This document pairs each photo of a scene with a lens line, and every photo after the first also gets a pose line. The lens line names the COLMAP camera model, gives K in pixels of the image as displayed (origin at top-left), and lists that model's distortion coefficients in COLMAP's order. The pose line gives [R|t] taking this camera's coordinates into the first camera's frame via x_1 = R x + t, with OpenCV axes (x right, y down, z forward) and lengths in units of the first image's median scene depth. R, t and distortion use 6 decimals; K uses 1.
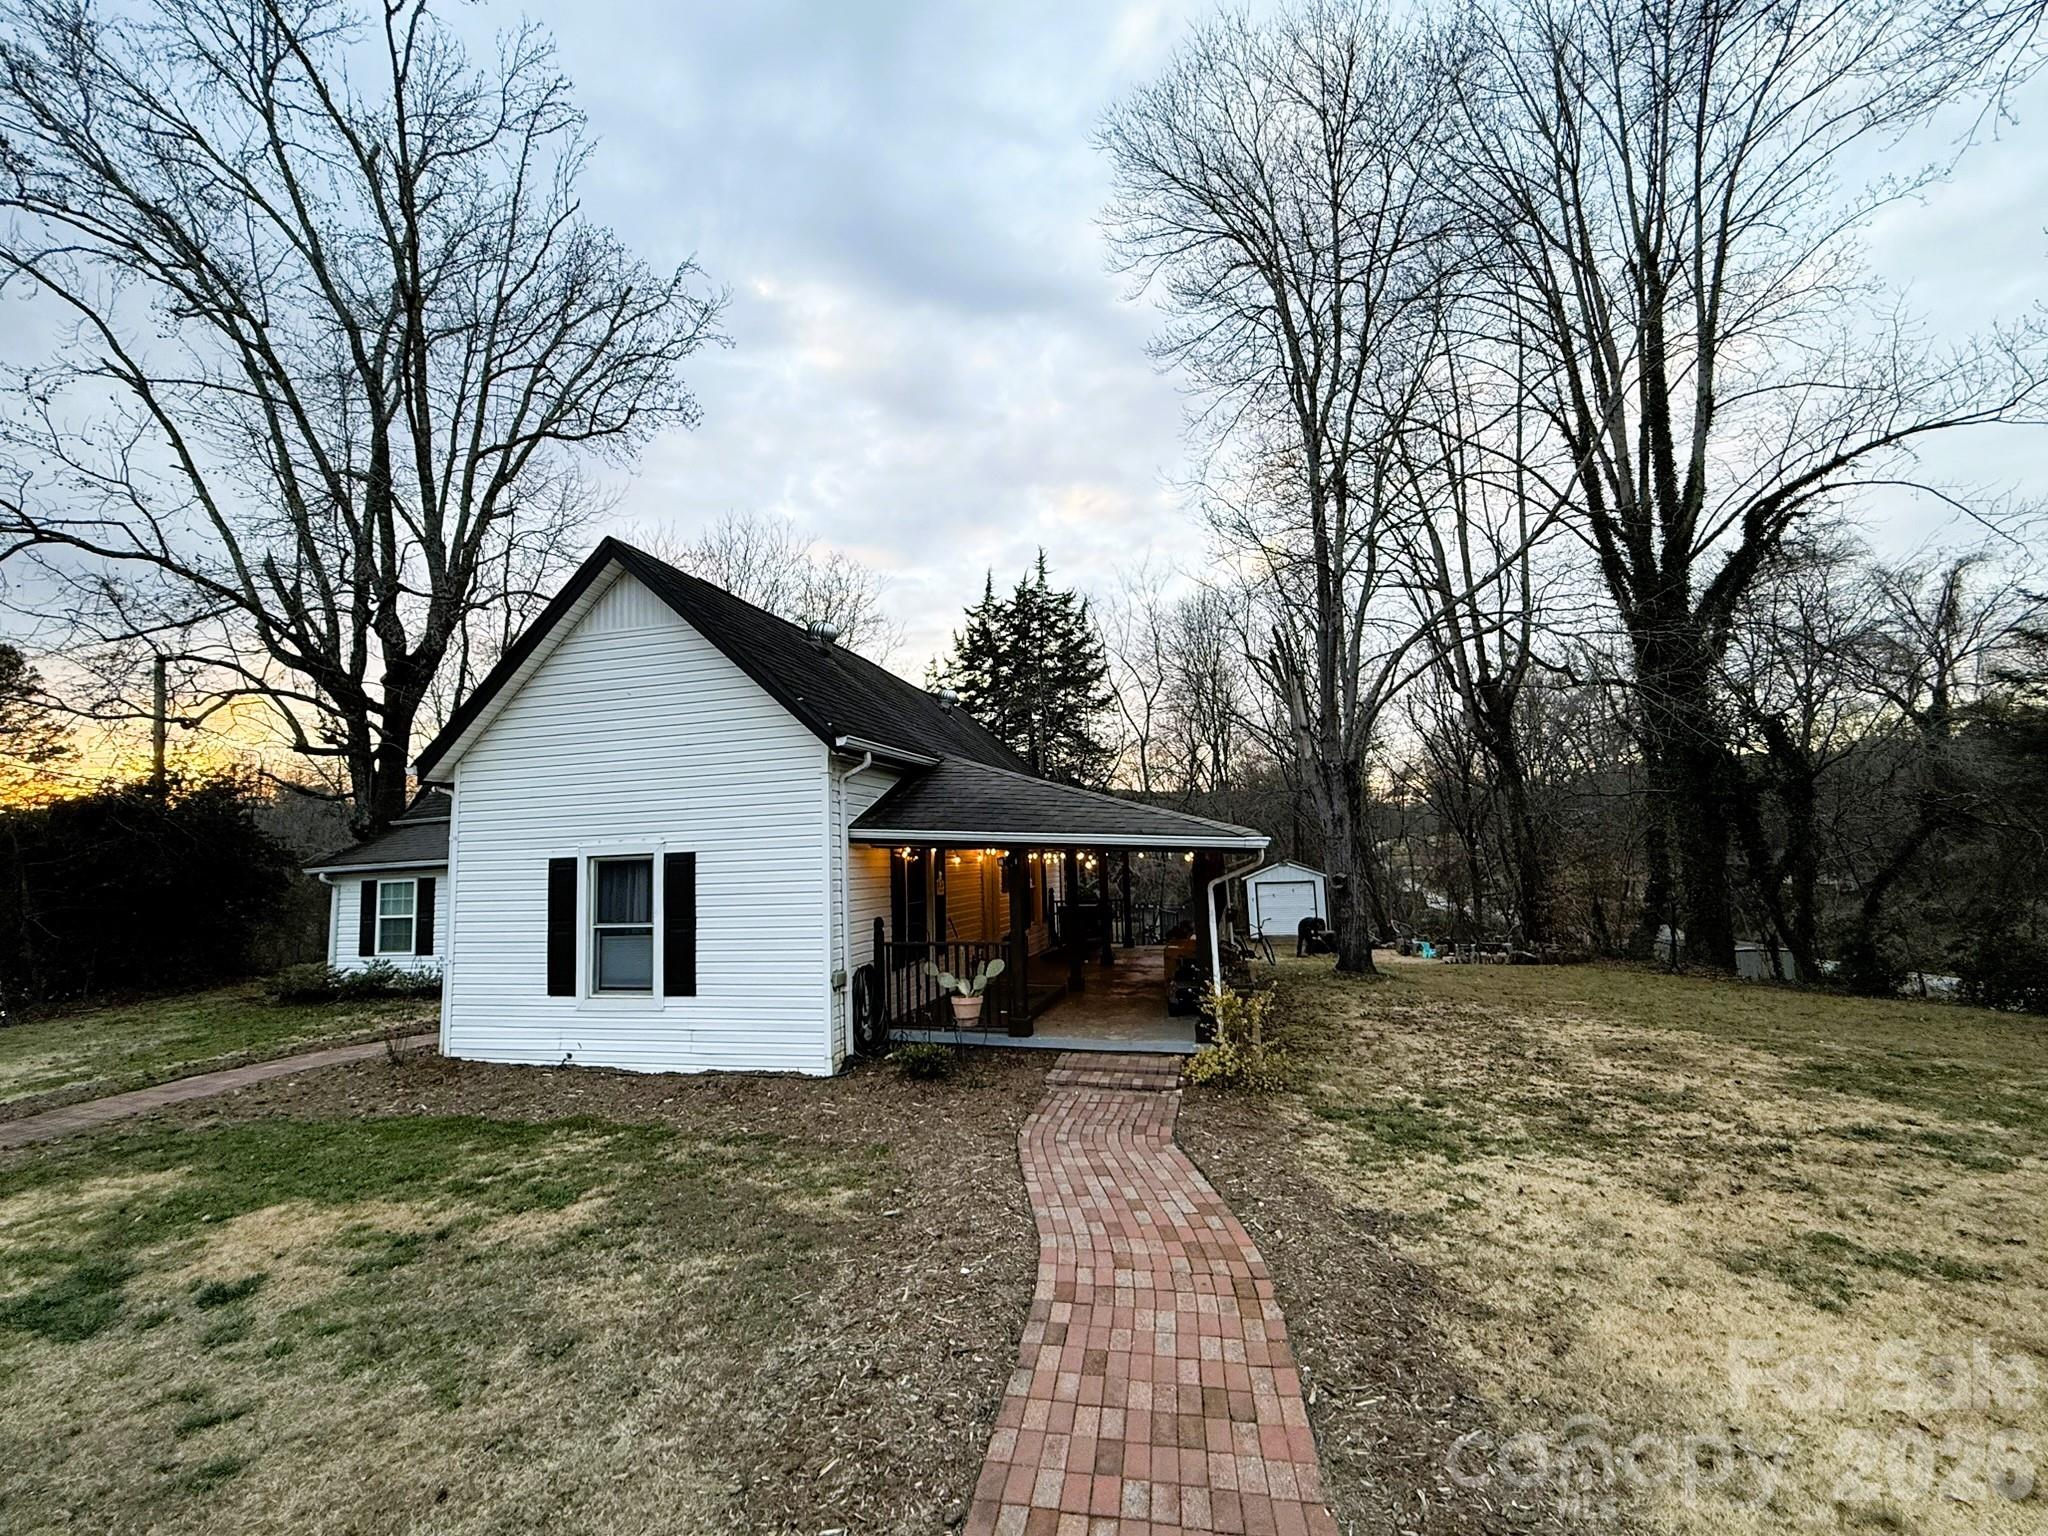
lens RADIAL K [[803.7, 0, 1011.2], [0, 803.7, 772.4], [0, 0, 1]] dist [0.000201, 0.000071]
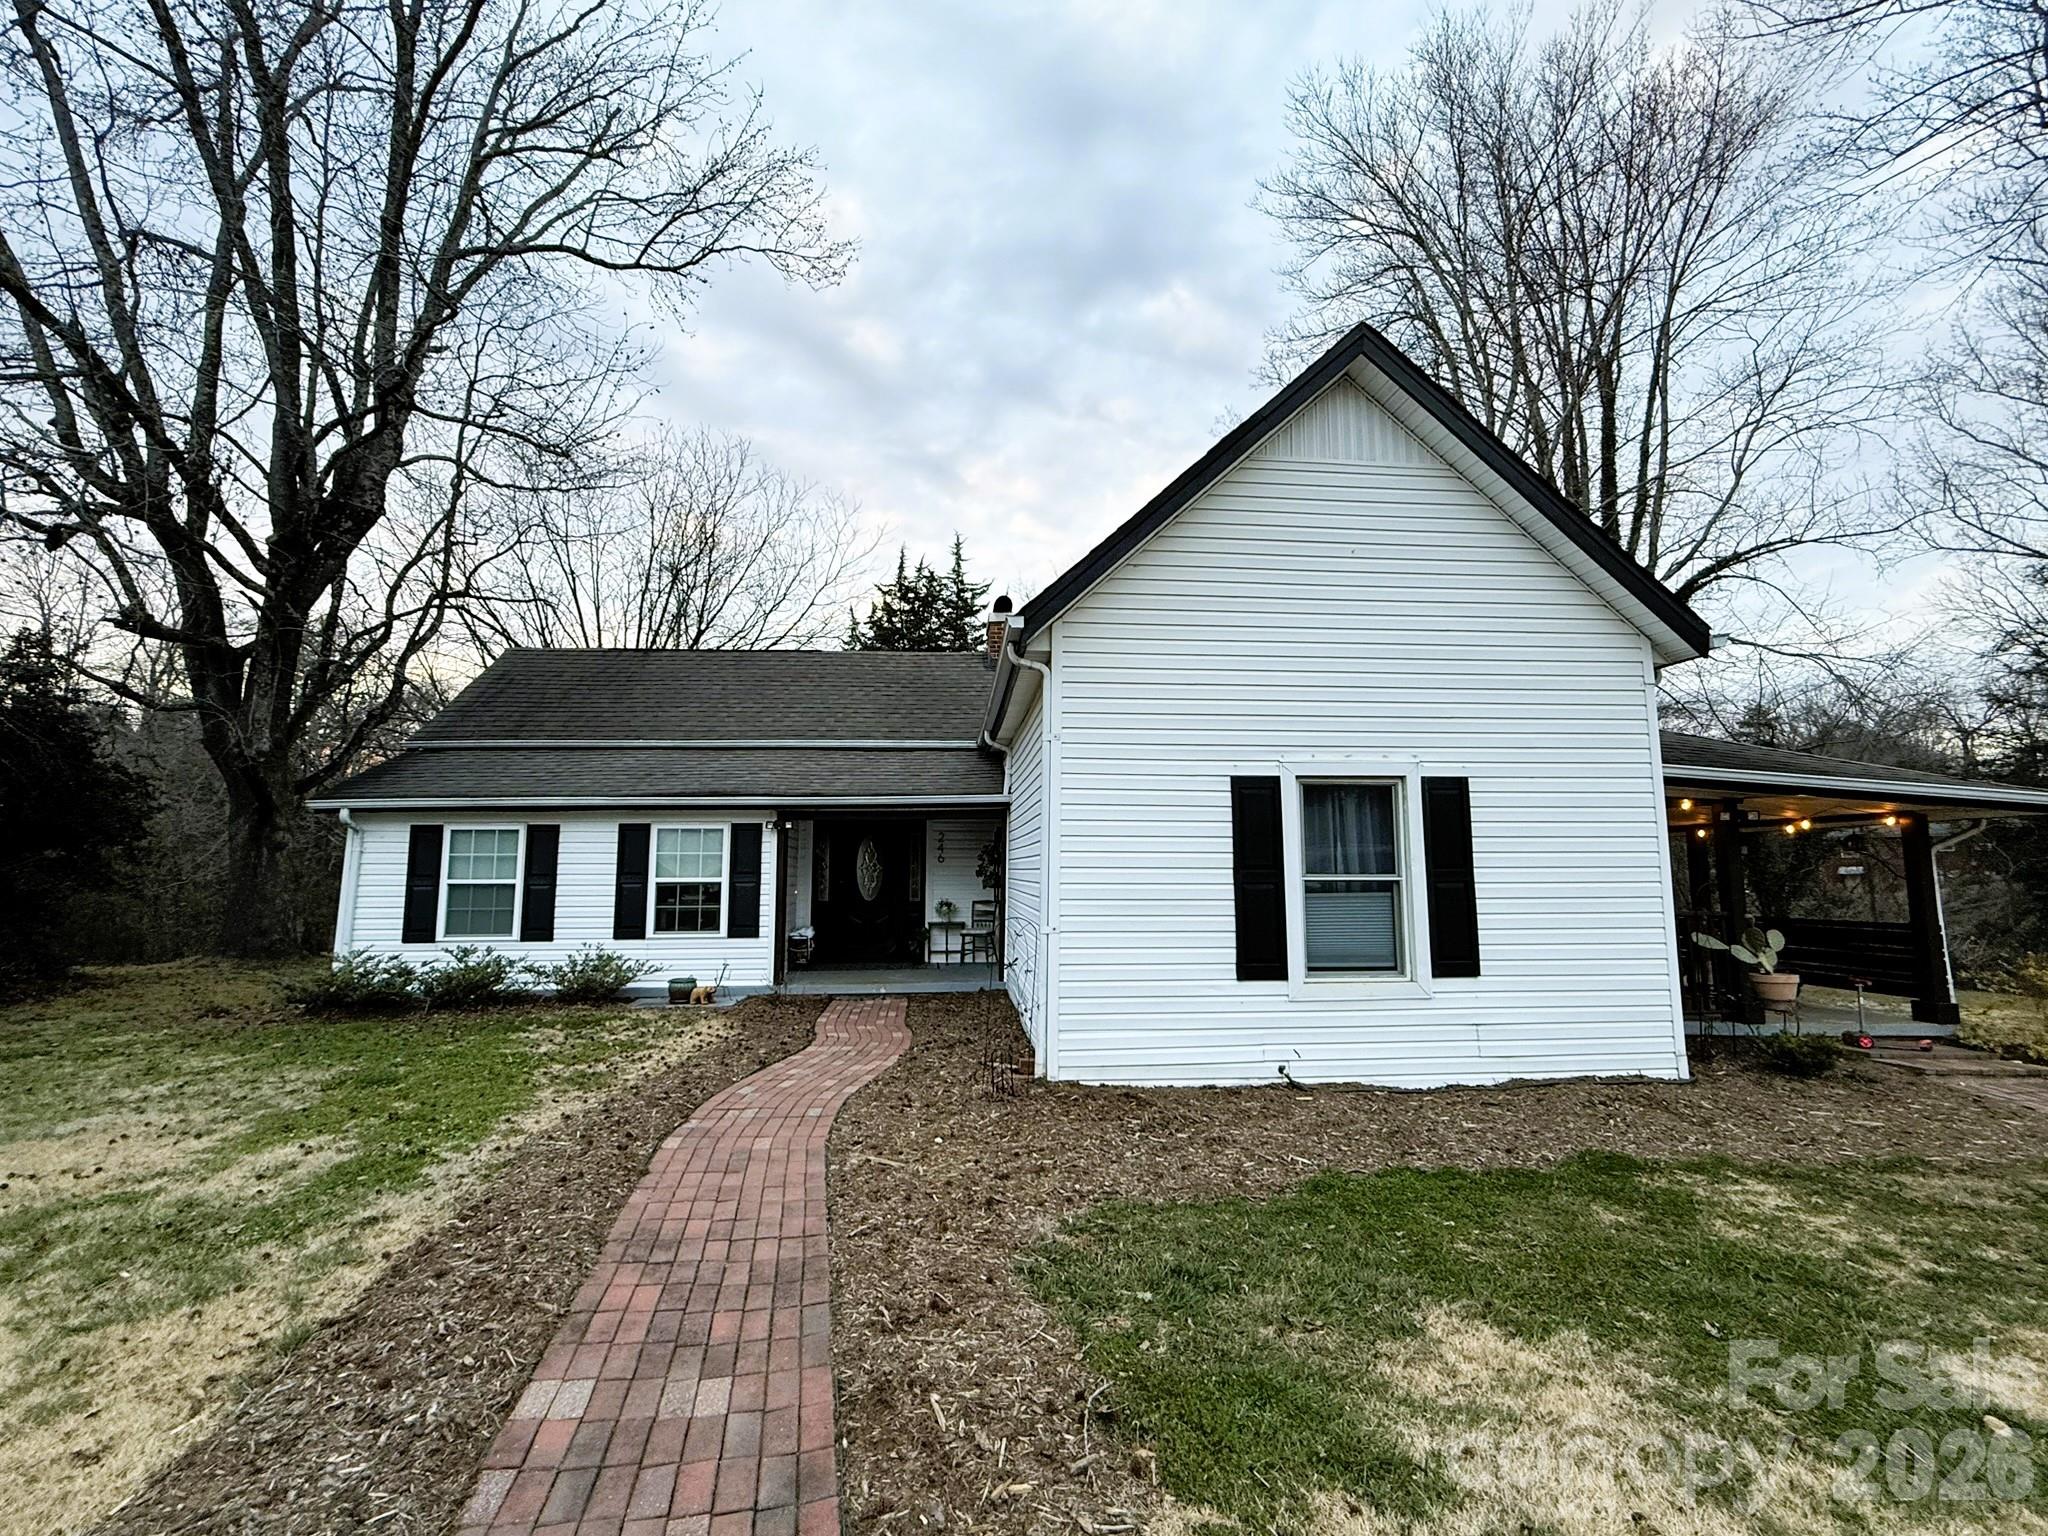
lens RADIAL K [[803.7, 0, 1026.9], [0, 803.7, 765.8], [0, 0, 1]] dist [0.000201, 0.000071]
pose [[0.946518, 0.076136, 0.313540, -0.963976], [-0.068557, 0.997028, -0.035144, 0.136575], [-0.315284, 0.011769, 0.948924, 0.422146]]
